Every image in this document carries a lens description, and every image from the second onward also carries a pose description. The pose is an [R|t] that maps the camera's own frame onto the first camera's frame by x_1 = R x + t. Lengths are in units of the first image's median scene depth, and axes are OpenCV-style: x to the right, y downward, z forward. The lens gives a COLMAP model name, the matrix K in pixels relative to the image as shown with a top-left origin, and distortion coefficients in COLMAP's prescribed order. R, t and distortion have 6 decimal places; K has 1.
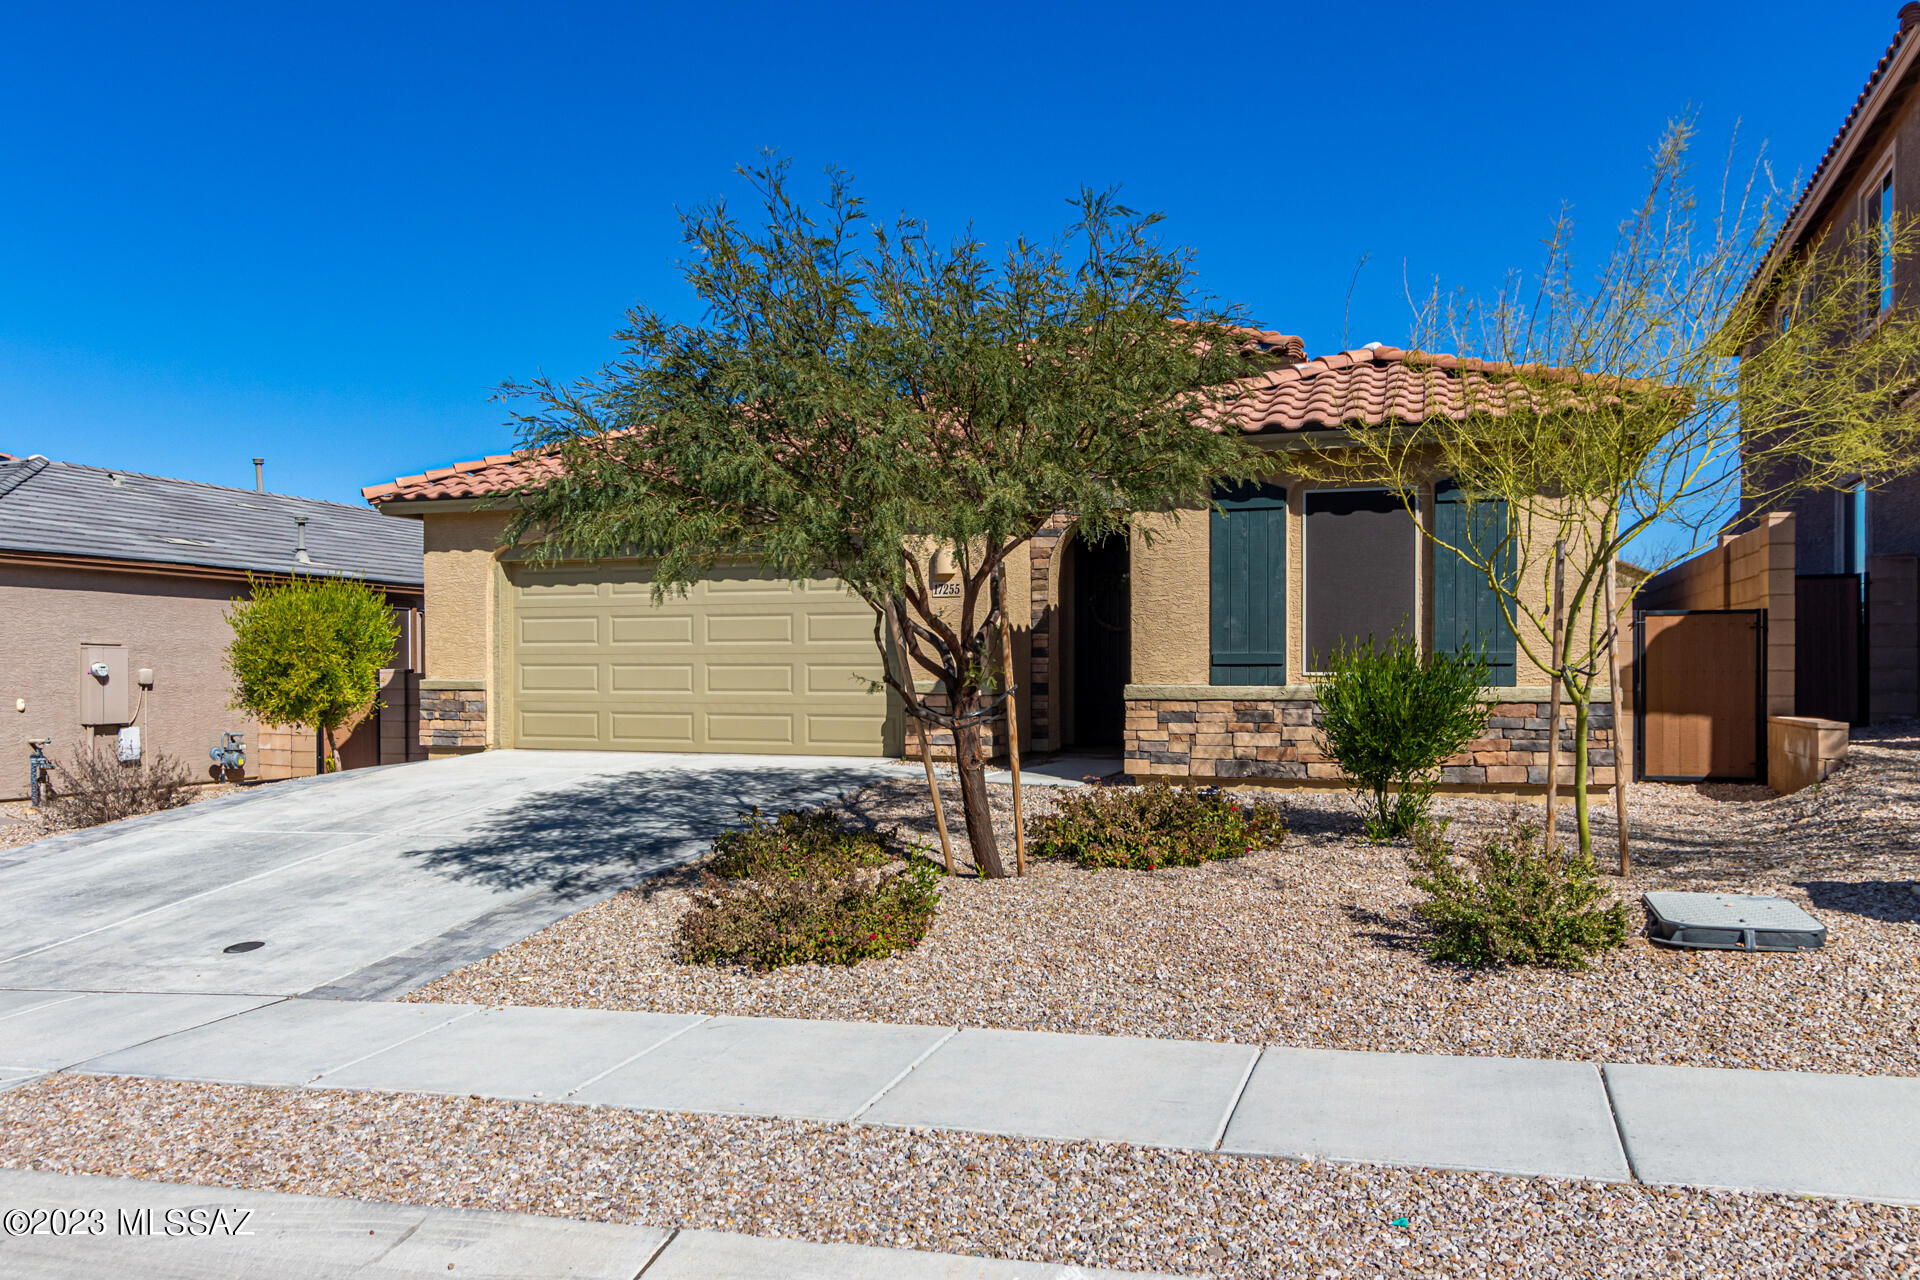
lens RADIAL K [[1418.9, 0, 960.0], [0, 1418.9, 640.0], [0, 0, 1]] dist [-0.004163, -0.000699]
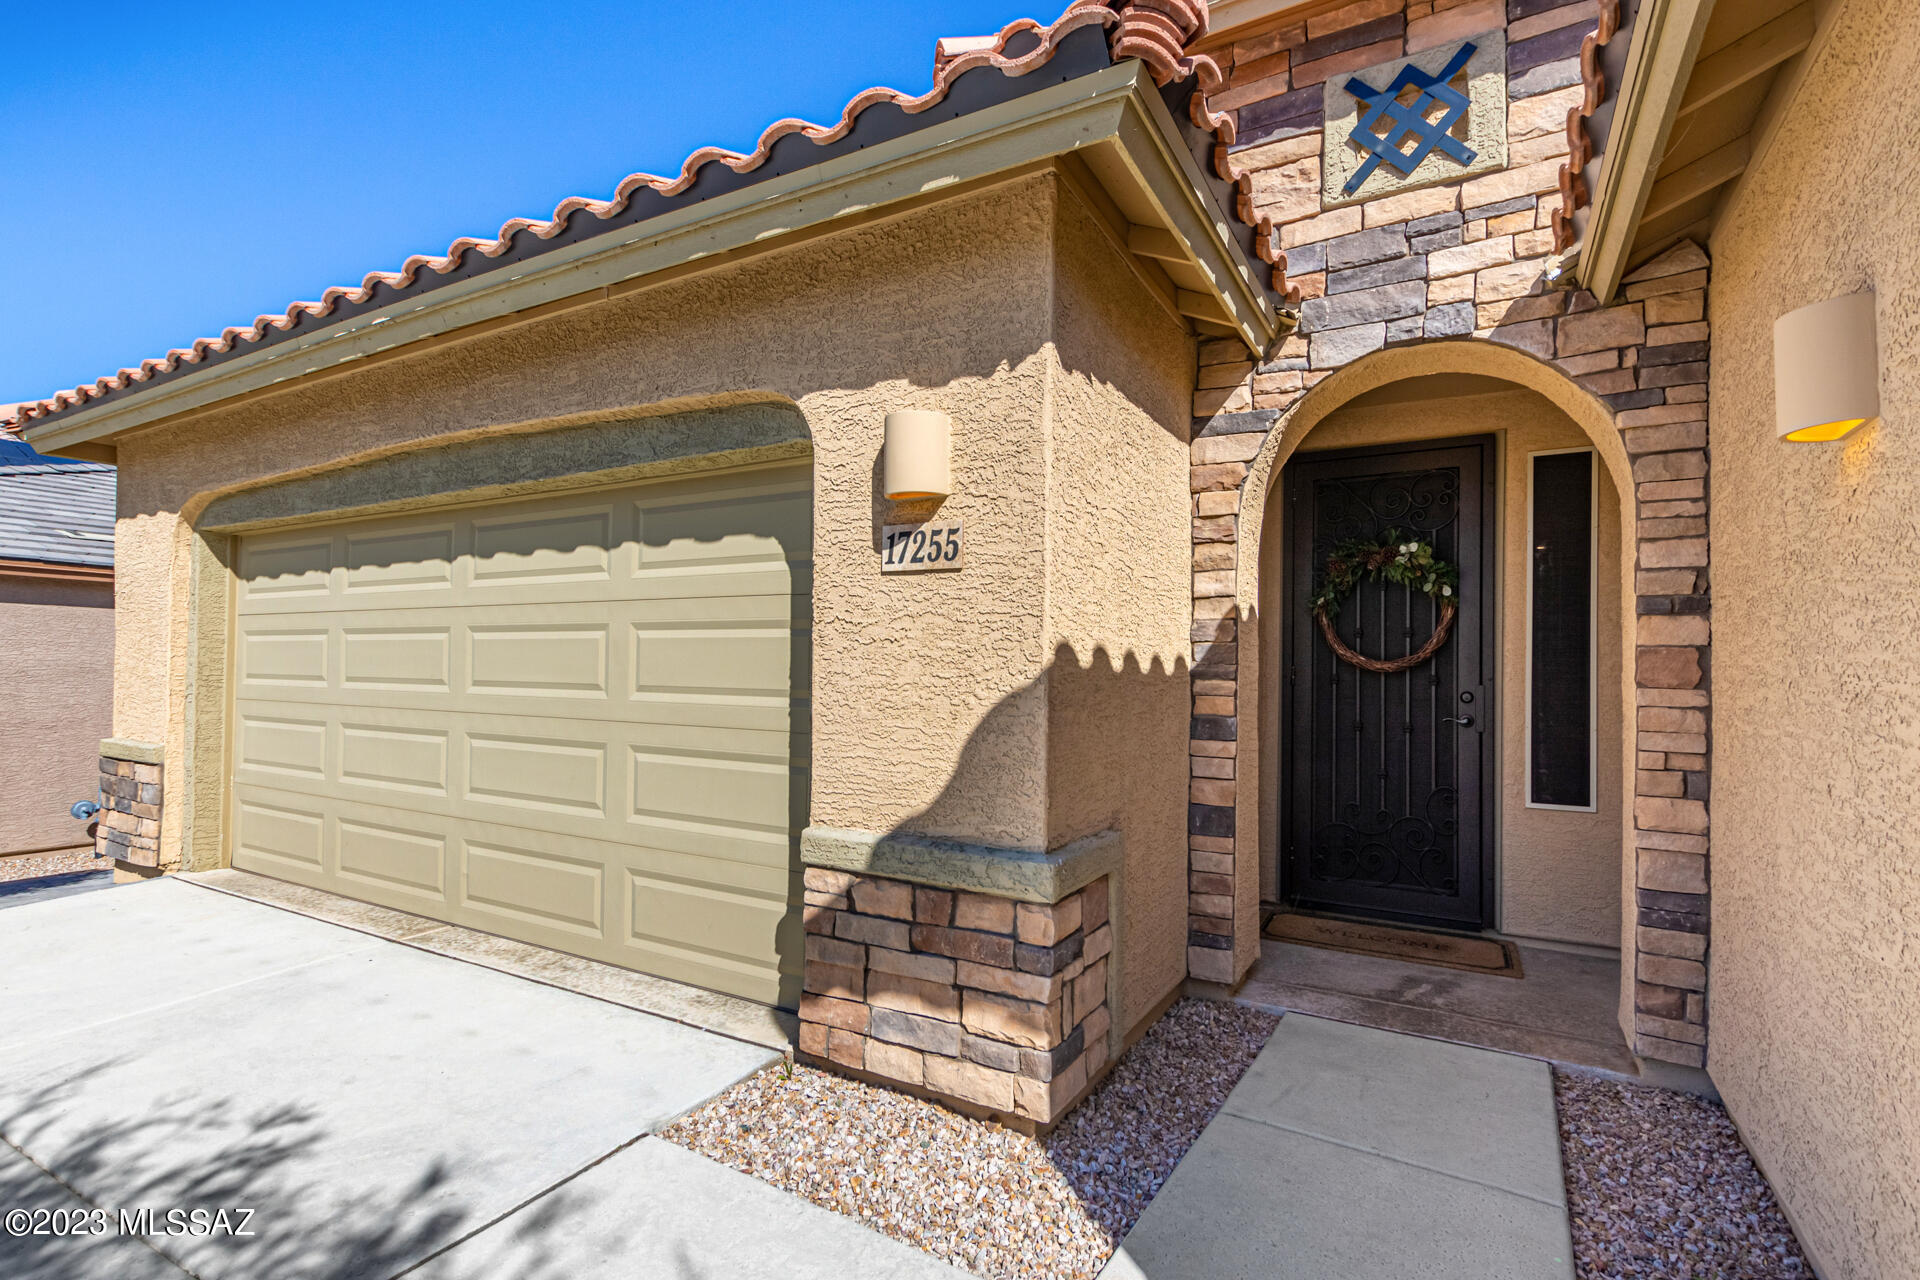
lens RADIAL K [[921.8, 0, 941.1], [0, 921.8, 653.4], [0, 0, 1]] dist [0.002432, -0.001499]
pose [[0.980340, 0.009435, -0.197092, 0.031397], [-0.009659, 0.999953, -0.000178, -0.010642], [0.197081, 0.002078, 0.980385, 0.707792]]
